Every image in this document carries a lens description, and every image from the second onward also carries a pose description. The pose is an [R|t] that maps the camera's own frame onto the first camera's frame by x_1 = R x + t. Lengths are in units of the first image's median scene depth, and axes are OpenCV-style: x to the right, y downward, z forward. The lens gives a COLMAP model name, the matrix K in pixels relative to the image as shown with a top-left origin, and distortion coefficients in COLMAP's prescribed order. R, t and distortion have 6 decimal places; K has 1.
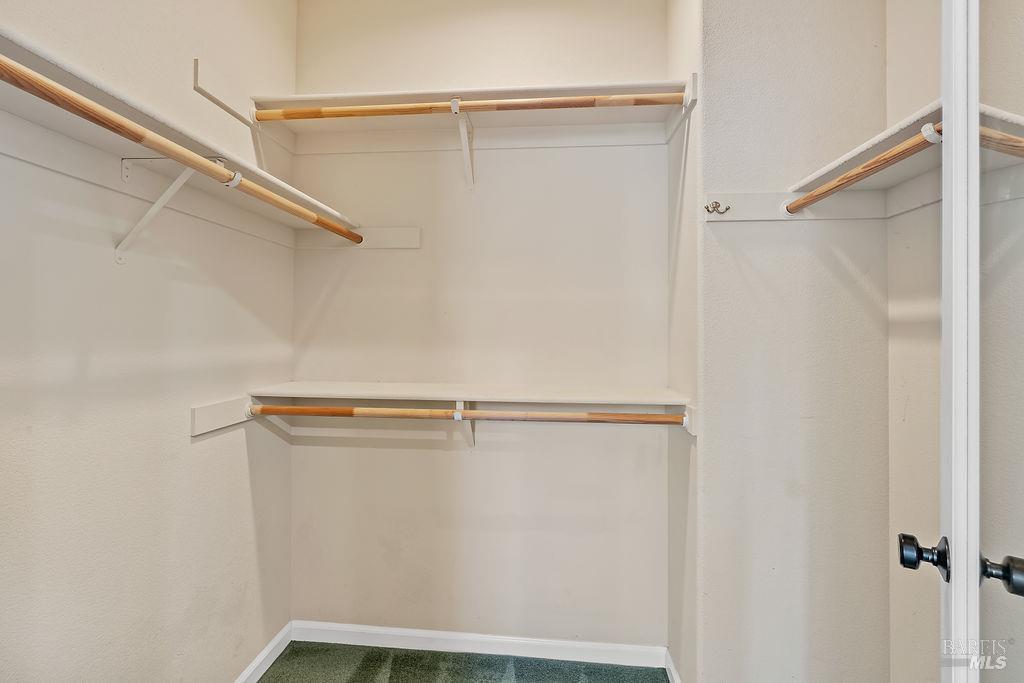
lens RADIAL K [[464.3, 0, 512.0], [0, 464.3, 341.5], [0, 0, 1]] dist [-0.010645, 0.000387]
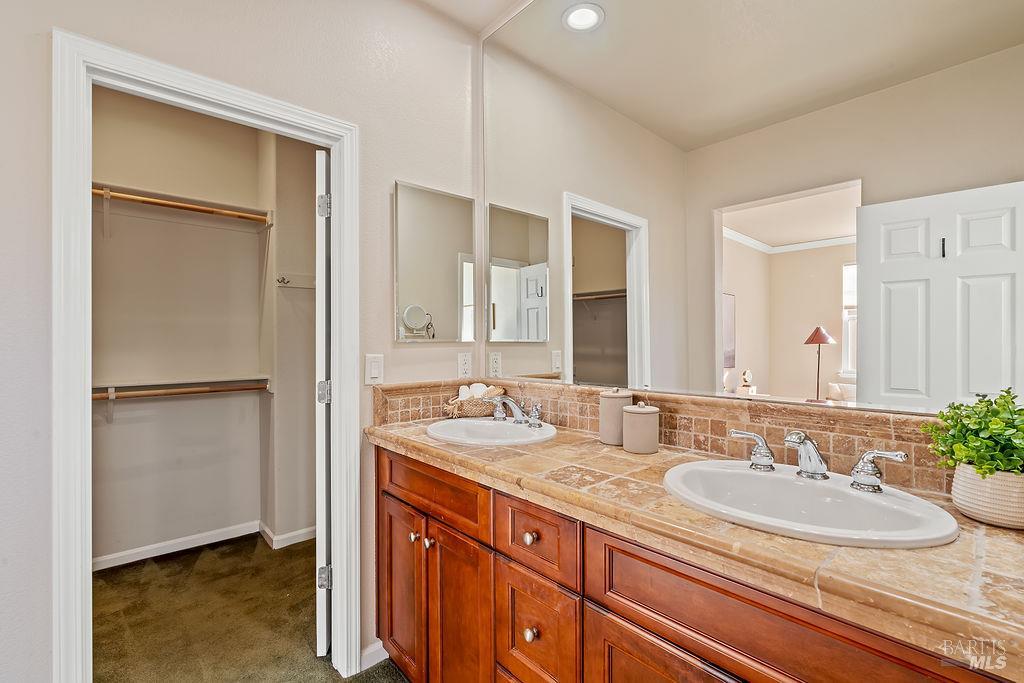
lens RADIAL K [[464.3, 0, 512.0], [0, 464.3, 341.5], [0, 0, 1]] dist [-0.010645, 0.000387]
pose [[0.692331, -0.005335, 0.721560, -0.310003], [0.008025, 0.999968, -0.000307, -0.011820], [-0.721535, 0.006003, 0.692352, -1.059180]]
